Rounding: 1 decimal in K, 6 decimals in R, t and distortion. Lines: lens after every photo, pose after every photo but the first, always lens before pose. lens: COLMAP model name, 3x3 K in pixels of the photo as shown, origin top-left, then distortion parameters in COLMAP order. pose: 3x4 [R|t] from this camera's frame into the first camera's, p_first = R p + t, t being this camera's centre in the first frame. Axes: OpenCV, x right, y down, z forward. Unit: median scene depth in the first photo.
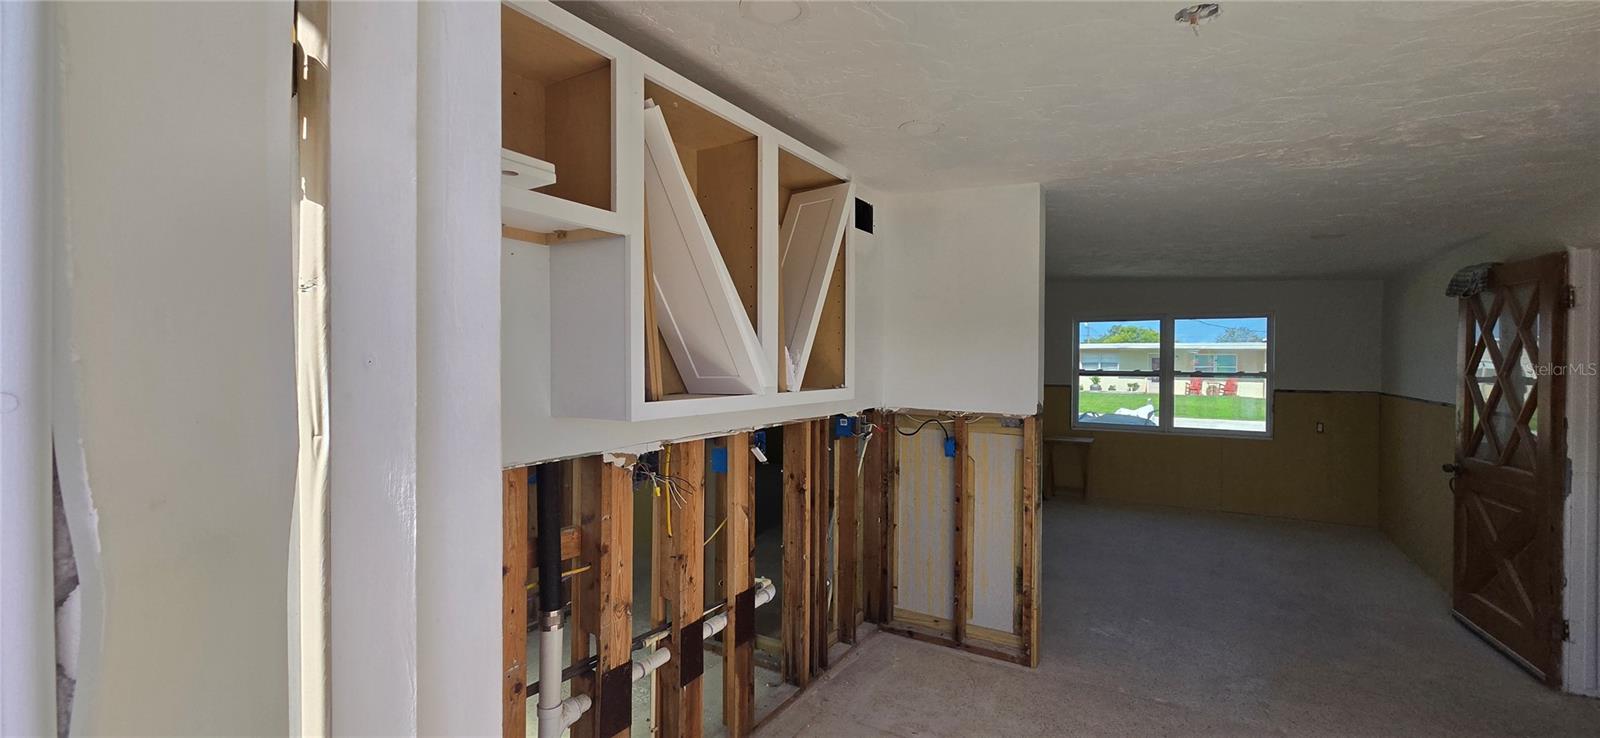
lens RADIAL K [[654.0, 0, 803.1], [0, 654.0, 366.9], [0, 0, 1]] dist [-0.000621, 0.002967]
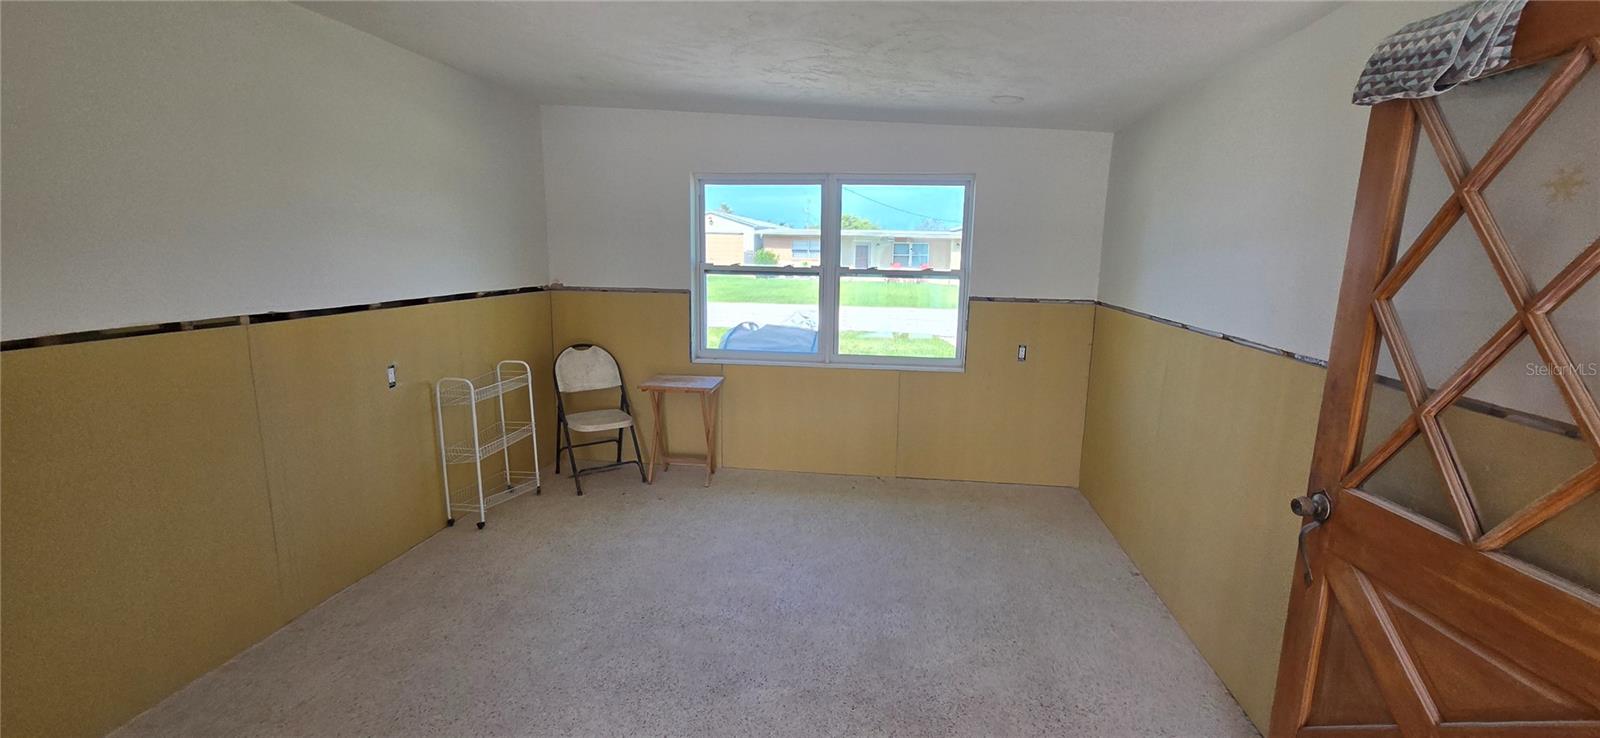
lens RADIAL K [[671.9, 0, 821.2], [0, 671.9, 367.1], [0, 0, 1]] dist [0.001947, 0.000368]
pose [[0.910228, -0.060968, 0.409595, 0.514234], [-0.009494, 0.985770, 0.167831, -0.014562], [-0.413998, -0.156653, 0.896697, 0.754610]]
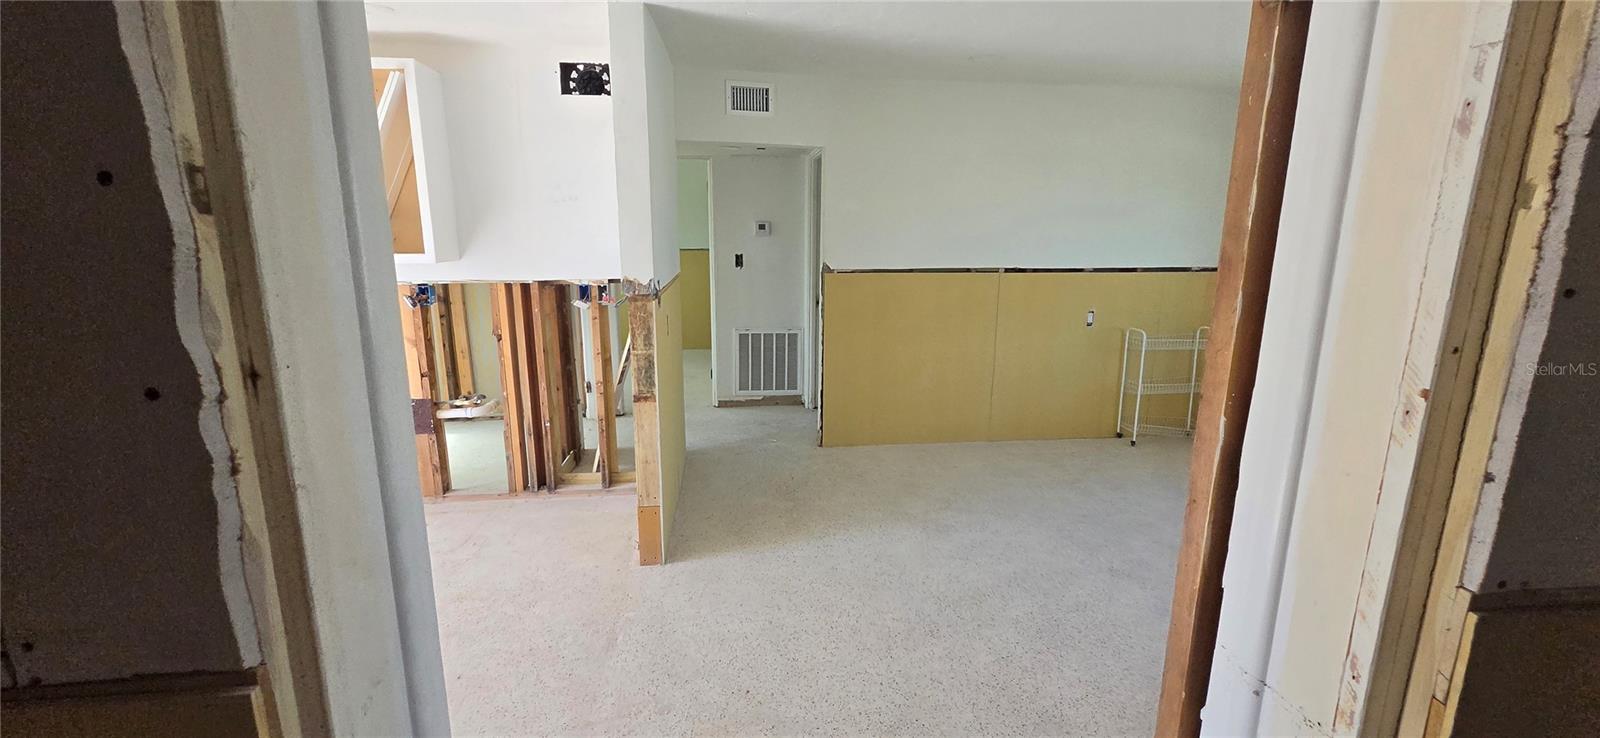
lens RADIAL K [[651.6, 0, 800.6], [0, 651.6, 362.2], [0, 0, 1]] dist [-0.000934, -0.000011]
pose [[0.607815, 0.159156, -0.777966, 1.010778], [-0.008551, 0.980963, 0.194004, -0.006347], [0.794033, -0.111266, 0.597605, 0.568755]]
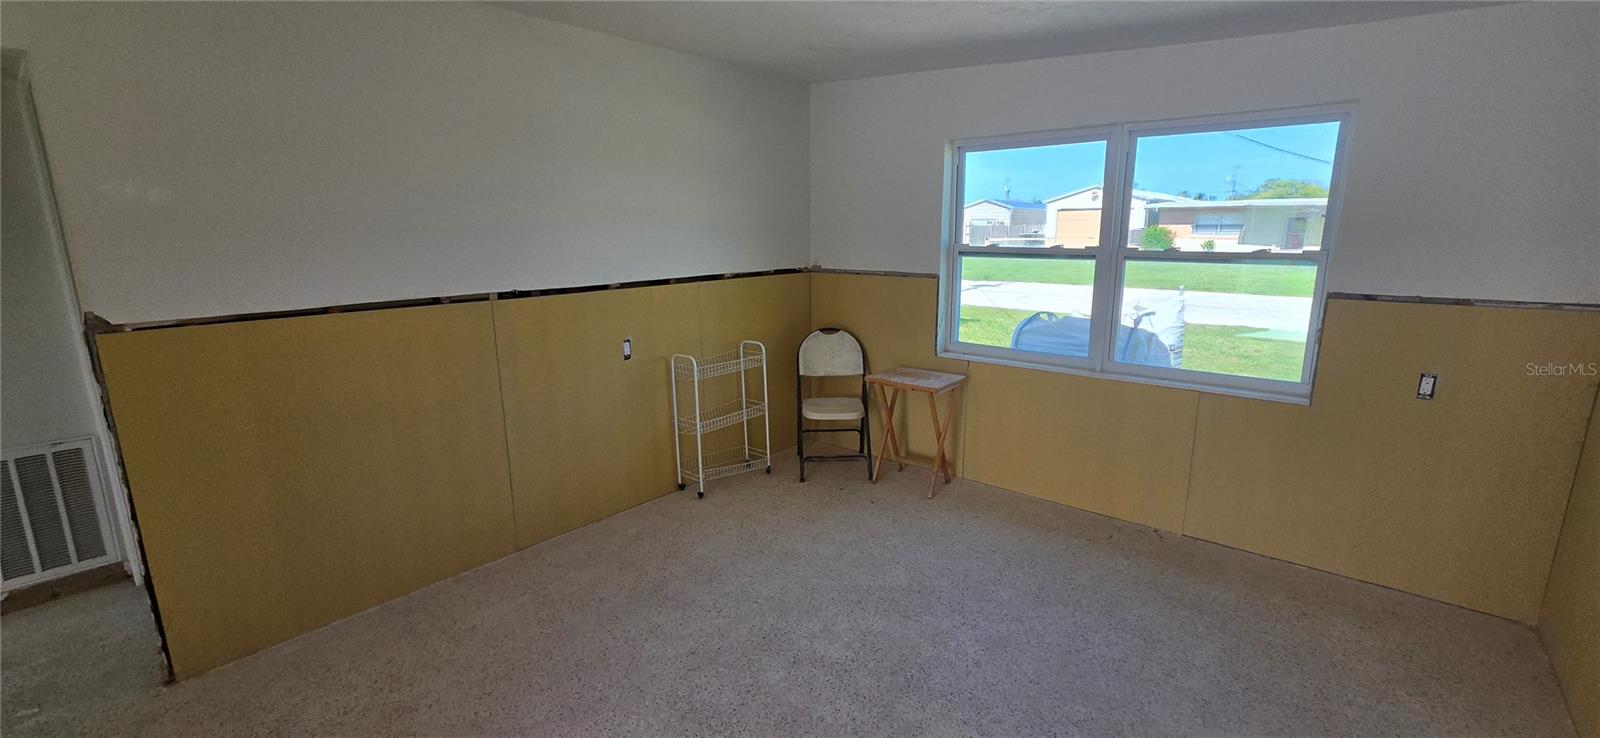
lens RADIAL K [[663.9, 0, 807.7], [0, 663.9, 365.7], [0, 0, 1]] dist [-0.000257, -0.000061]
pose [[0.987727, 0.021633, -0.154686, 0.768918], [0.009455, 0.980264, 0.197466, -0.014642], [0.155905, -0.196505, 0.968029, 0.875452]]
